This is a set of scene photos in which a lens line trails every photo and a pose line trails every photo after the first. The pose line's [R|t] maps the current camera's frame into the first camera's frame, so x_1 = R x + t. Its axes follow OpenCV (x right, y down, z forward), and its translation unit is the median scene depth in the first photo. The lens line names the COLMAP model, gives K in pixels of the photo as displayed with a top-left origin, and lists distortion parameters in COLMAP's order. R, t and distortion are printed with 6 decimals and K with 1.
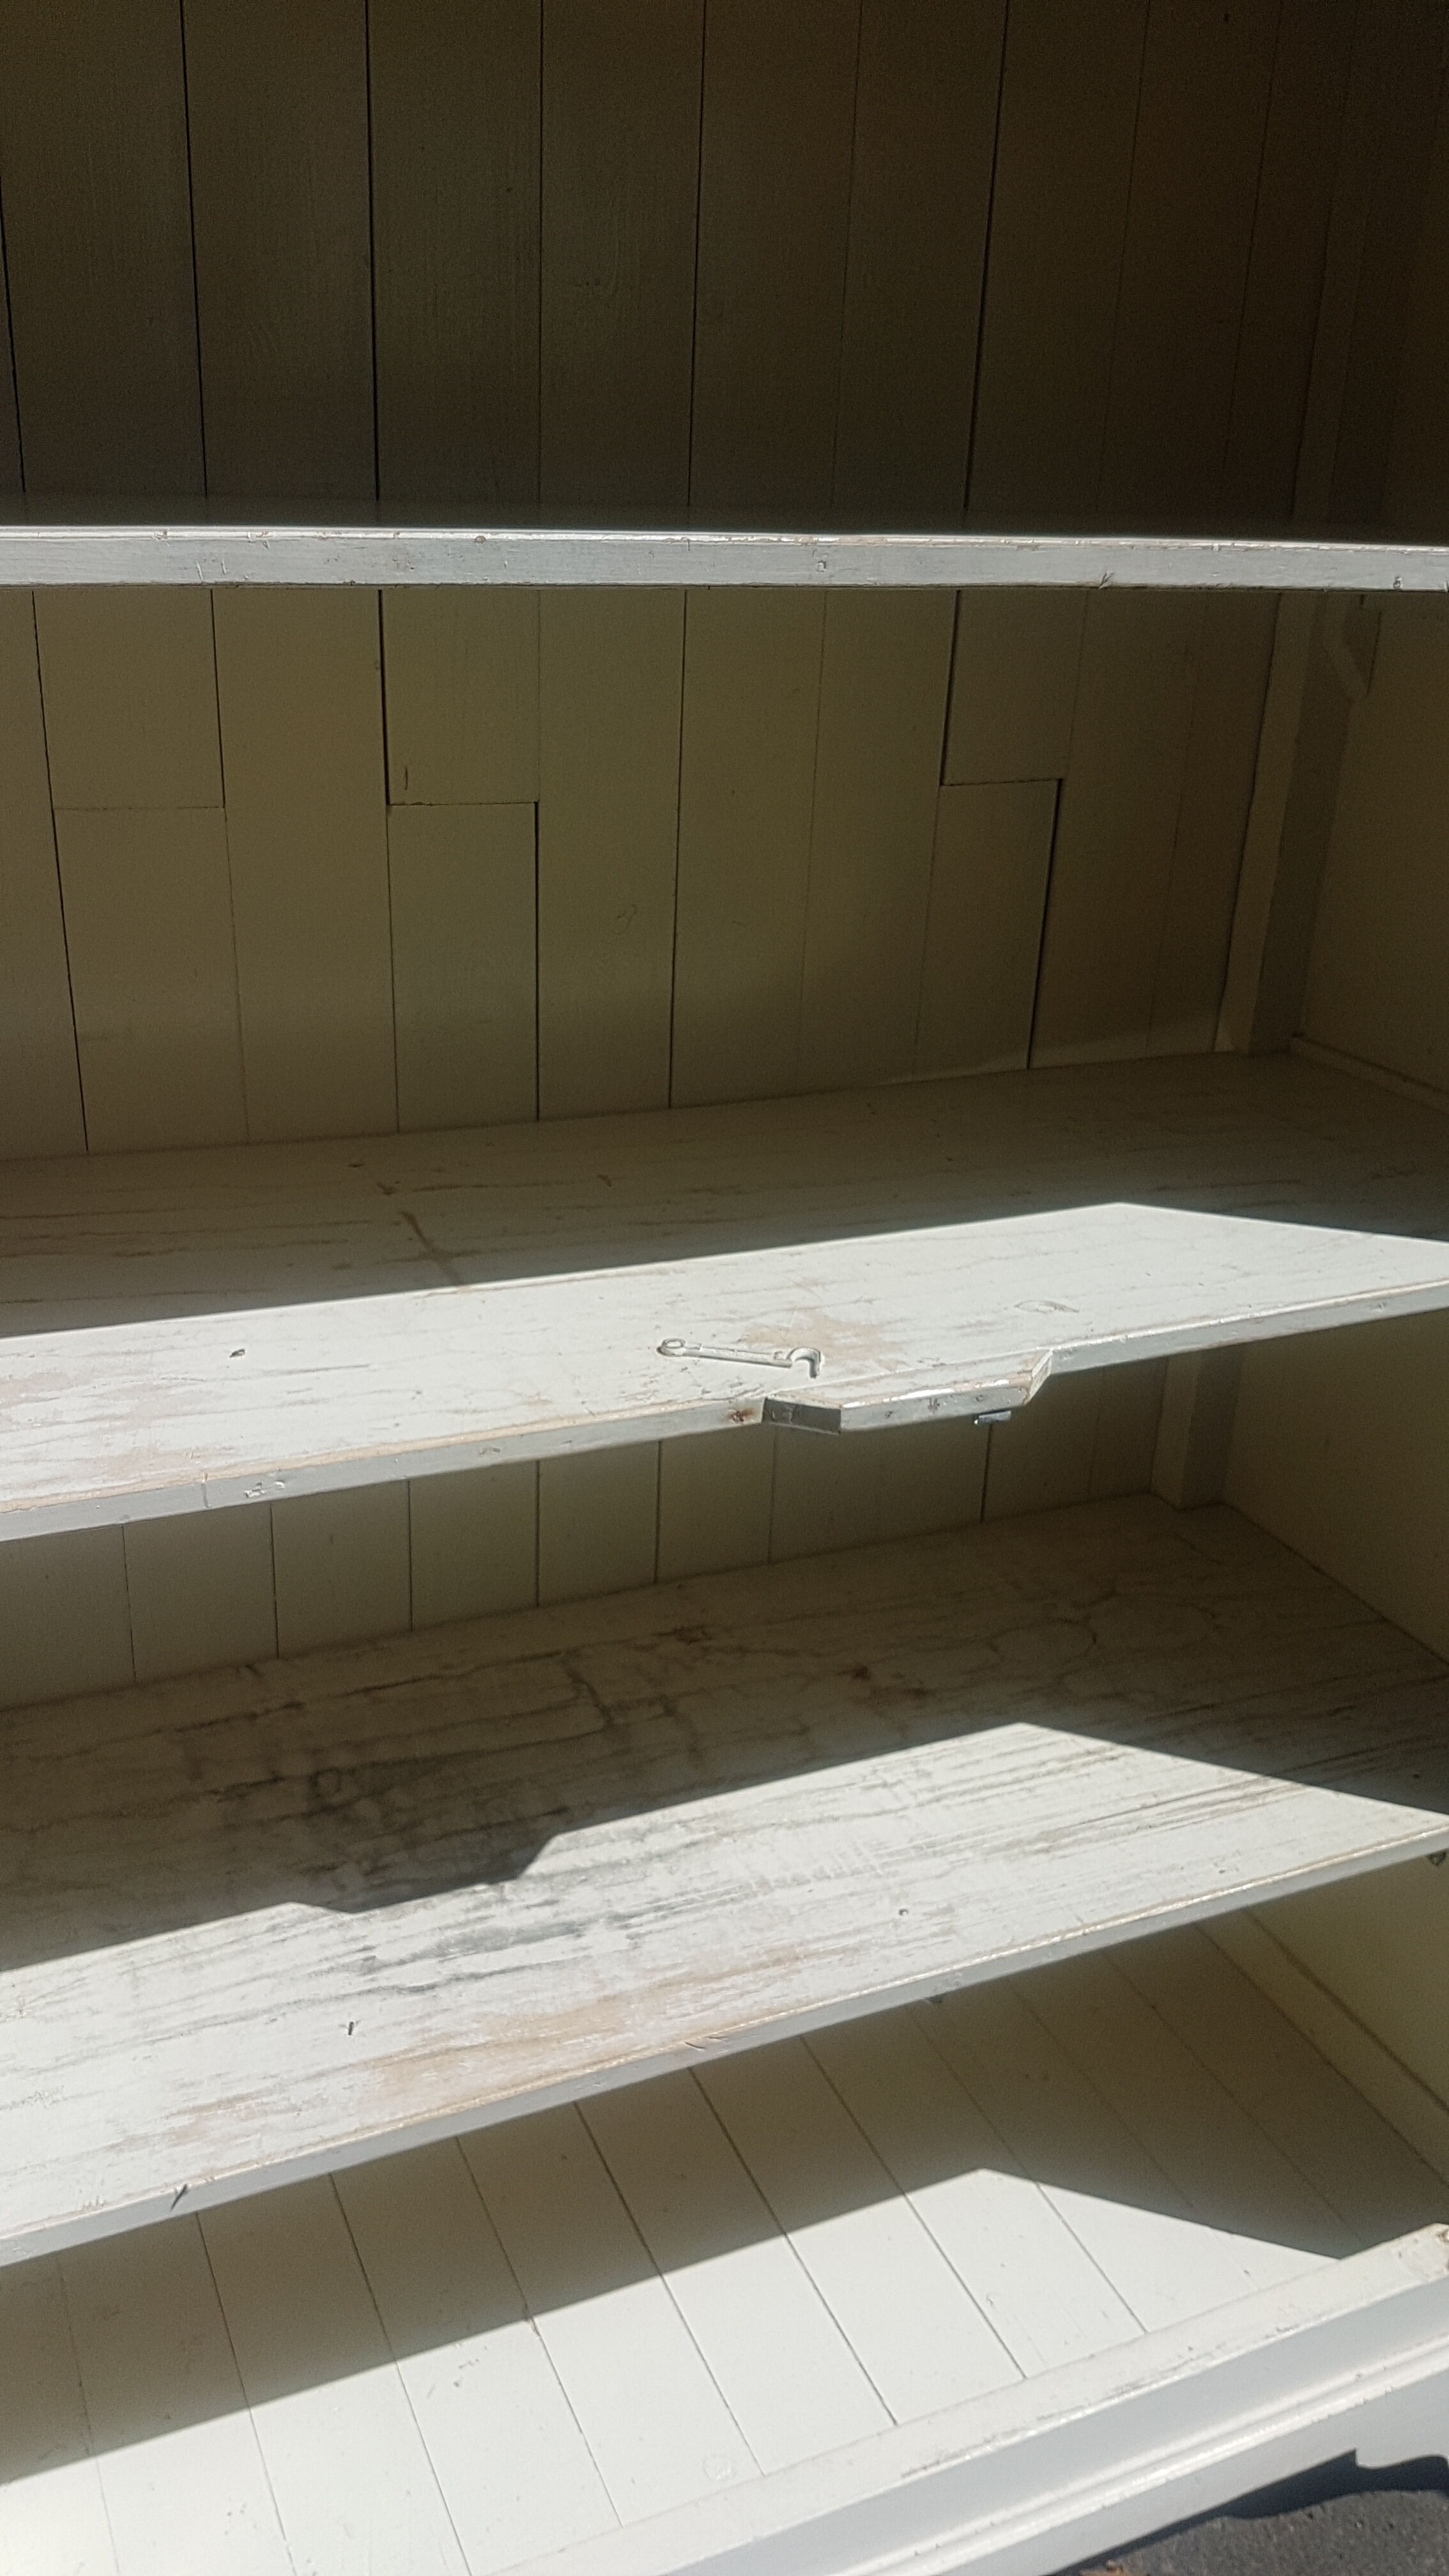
lens RADIAL K [[1949.2, 0, 593.5], [0, 1949.2, 1283.0], [0, 0, 1]] dist [0.133540, -0.202461]
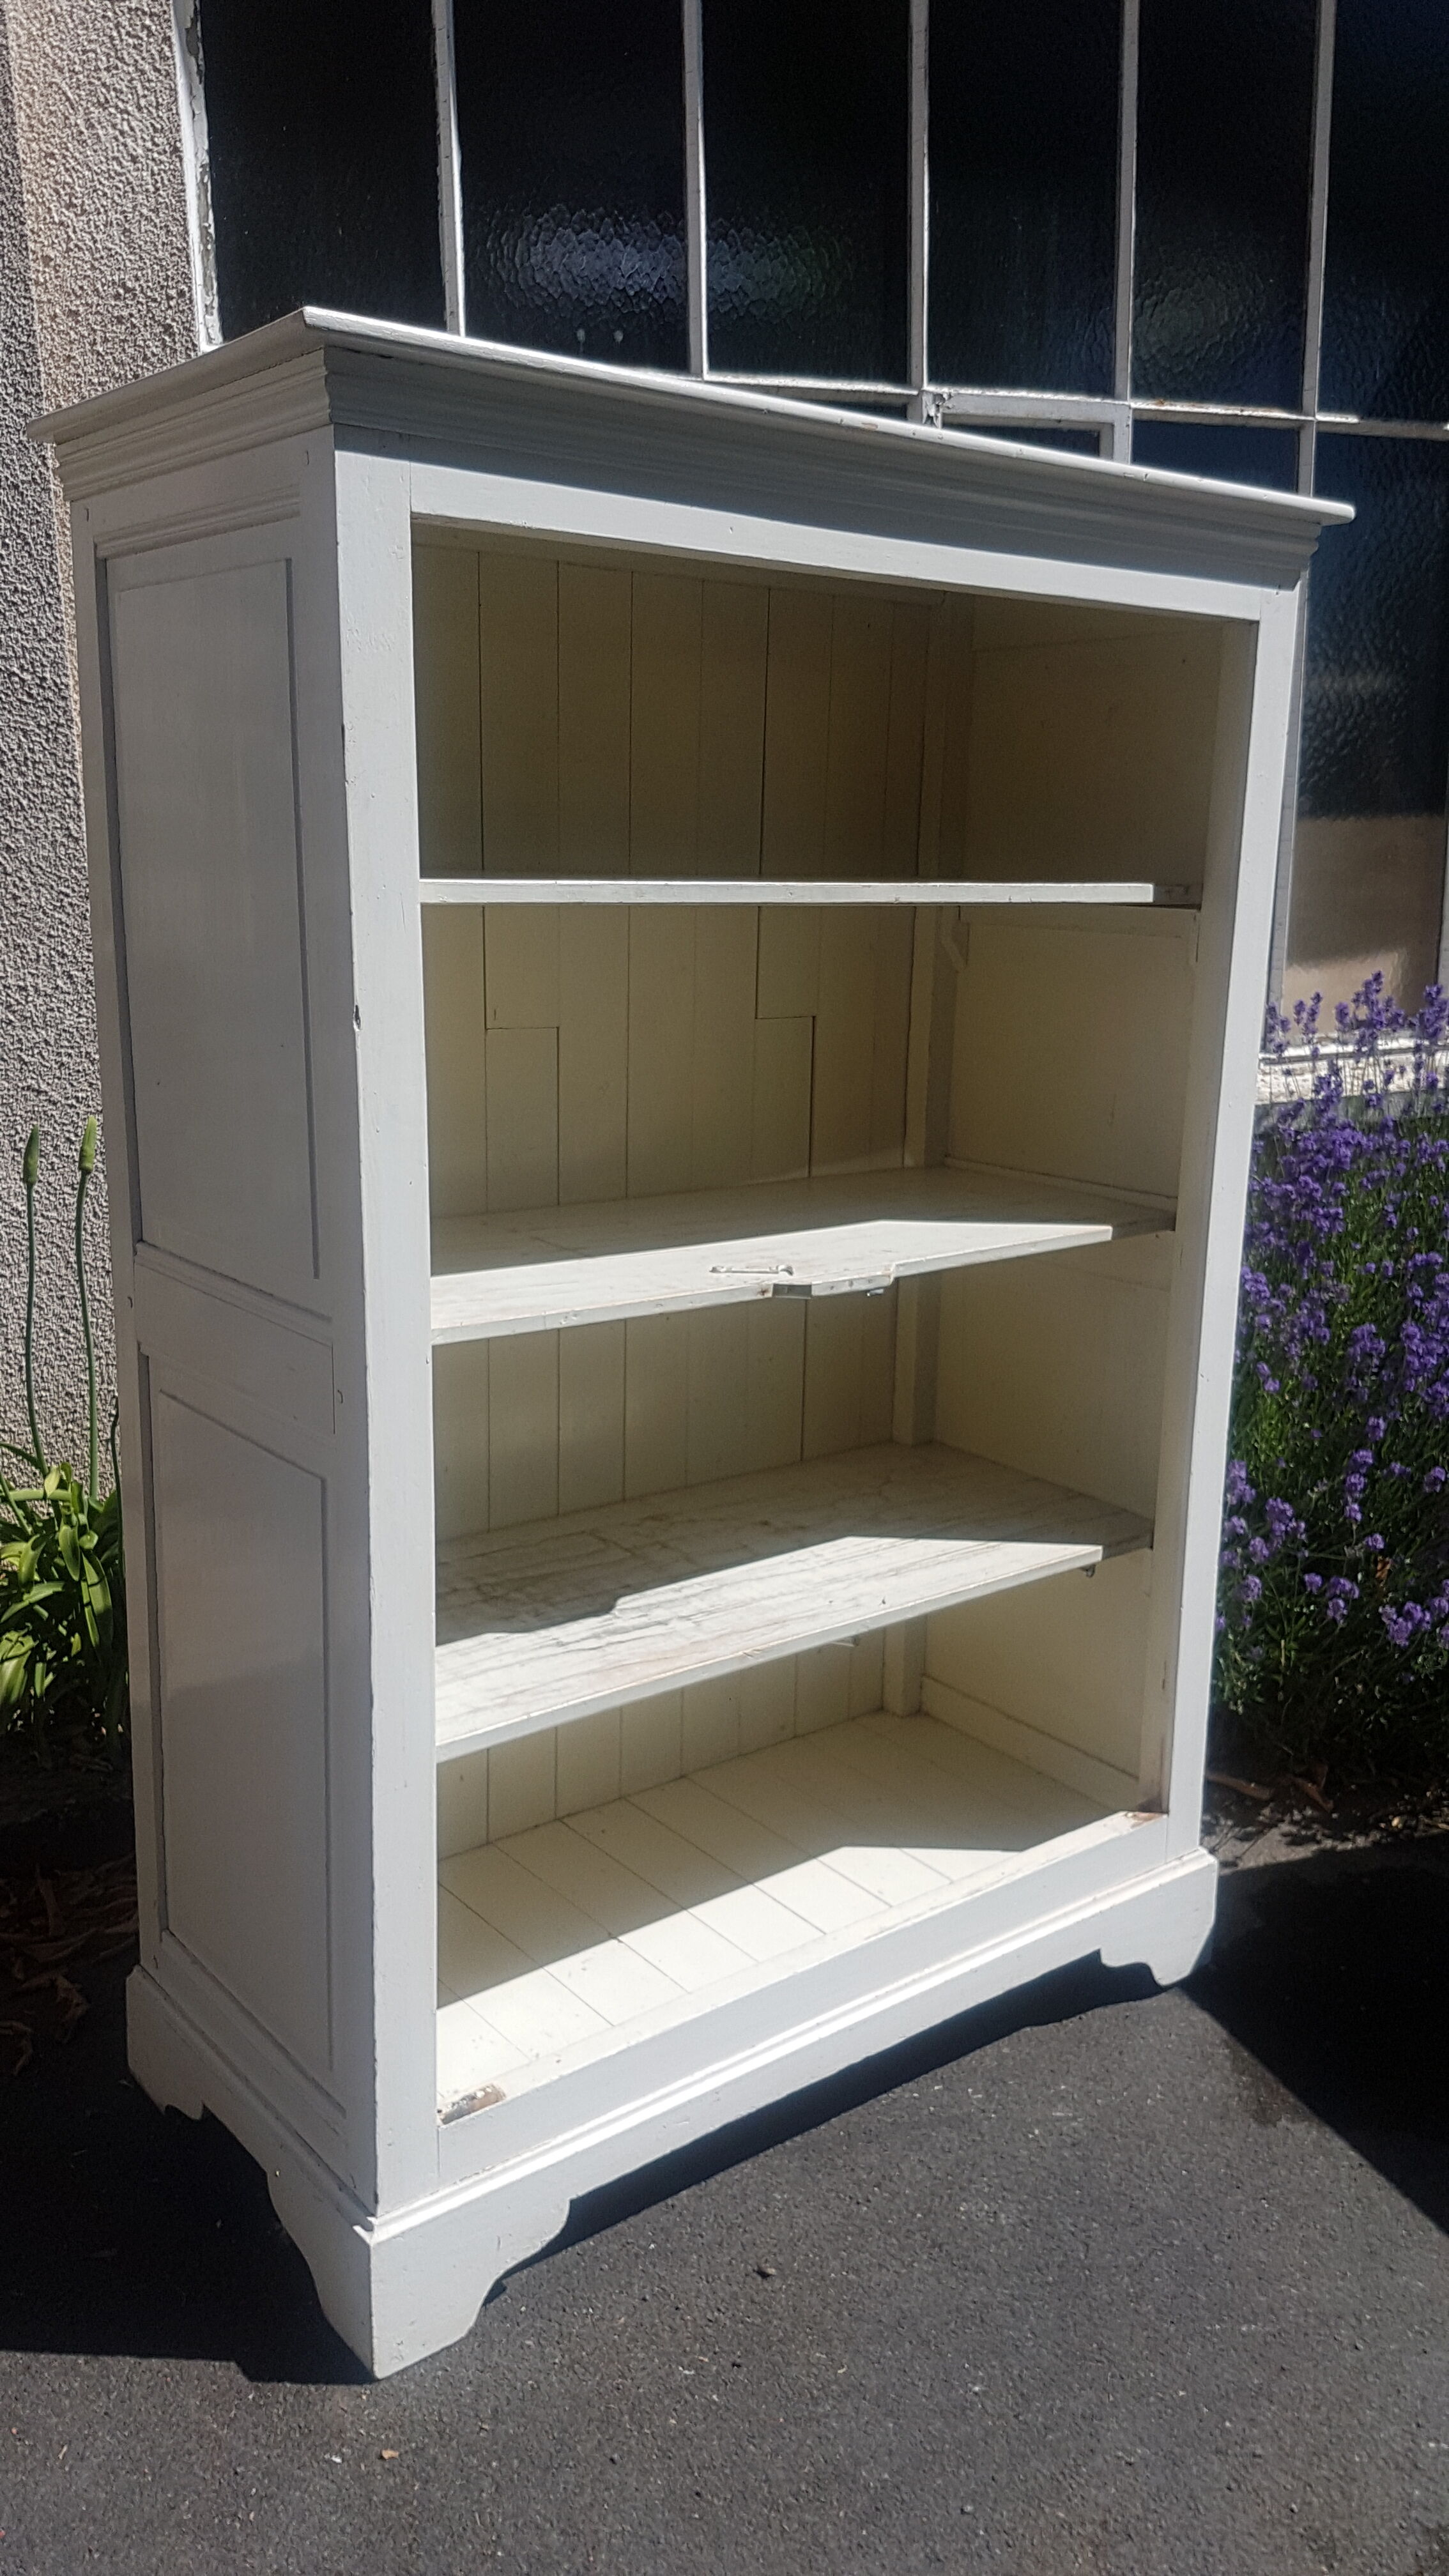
lens RADIAL K [[1949.2, 0, 593.5], [0, 1949.2, 1283.0], [0, 0, 1]] dist [0.133540, -0.202461]
pose [[0.971589, -0.056872, 0.229741, -0.452830], [0.093986, 0.983593, -0.153983, 0.285670], [-0.217215, 0.171201, 0.960993, -0.734950]]
